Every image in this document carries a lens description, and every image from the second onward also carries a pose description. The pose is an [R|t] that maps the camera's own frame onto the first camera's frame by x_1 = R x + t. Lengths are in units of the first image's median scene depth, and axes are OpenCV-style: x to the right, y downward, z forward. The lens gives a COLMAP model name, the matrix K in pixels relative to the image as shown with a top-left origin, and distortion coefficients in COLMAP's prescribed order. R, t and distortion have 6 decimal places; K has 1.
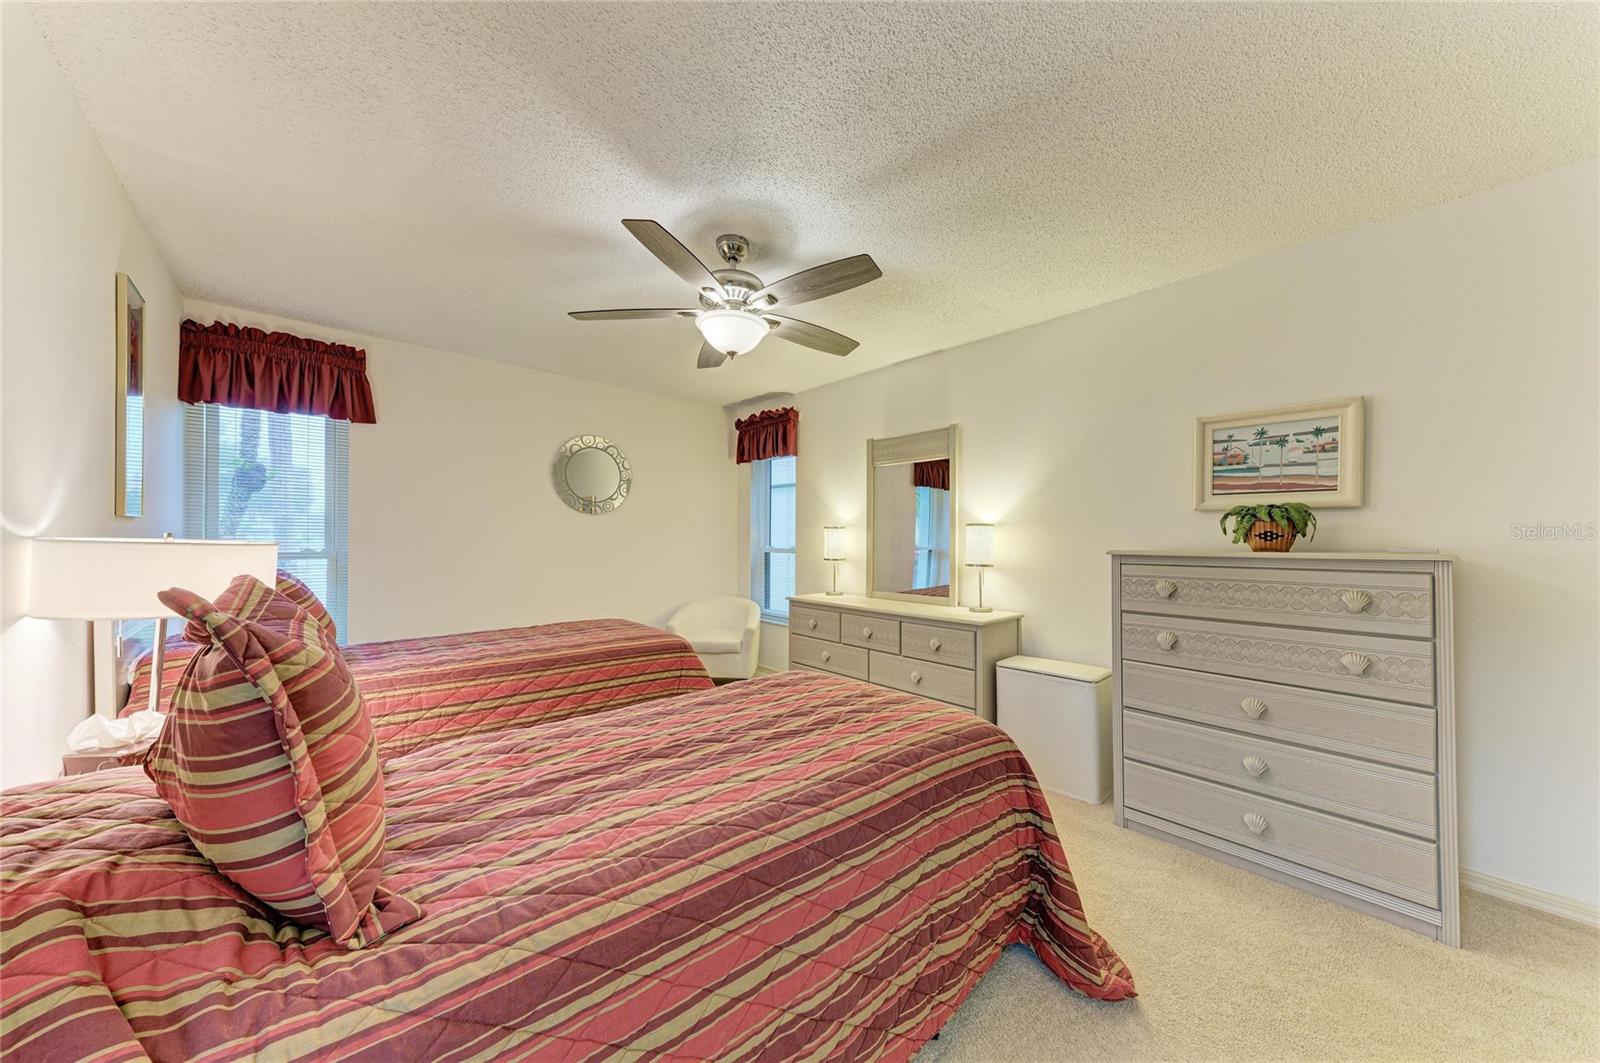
lens RADIAL K [[539.5, 0, 802.4], [0, 539.5, 538.3], [0, 0, 1]] dist [0.013912, -0.002596]
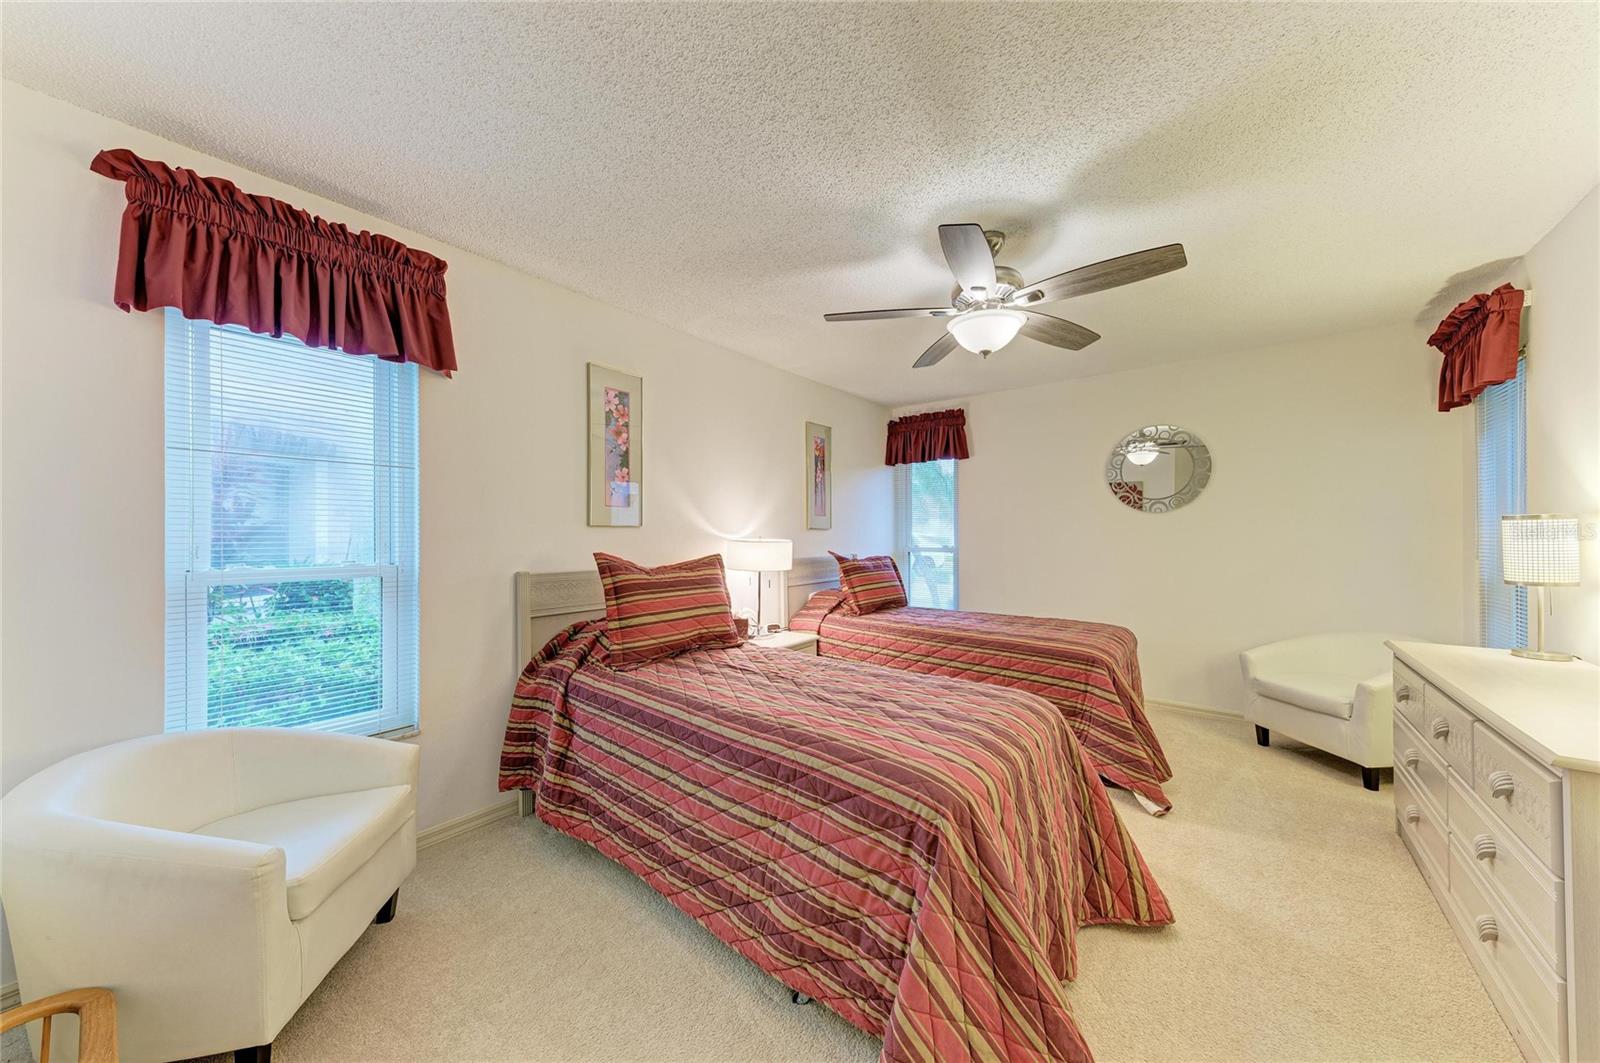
lens RADIAL K [[539.5, 0, 800.7], [0, 539.5, 532.1], [0, 0, 1]] dist [0.013912, -0.002596]
pose [[0.155959, -0.014110, -0.987663, 0.733109], [0.000736, 0.999899, -0.014169, 0.002323], [0.987763, 0.001483, 0.155954, 0.475594]]
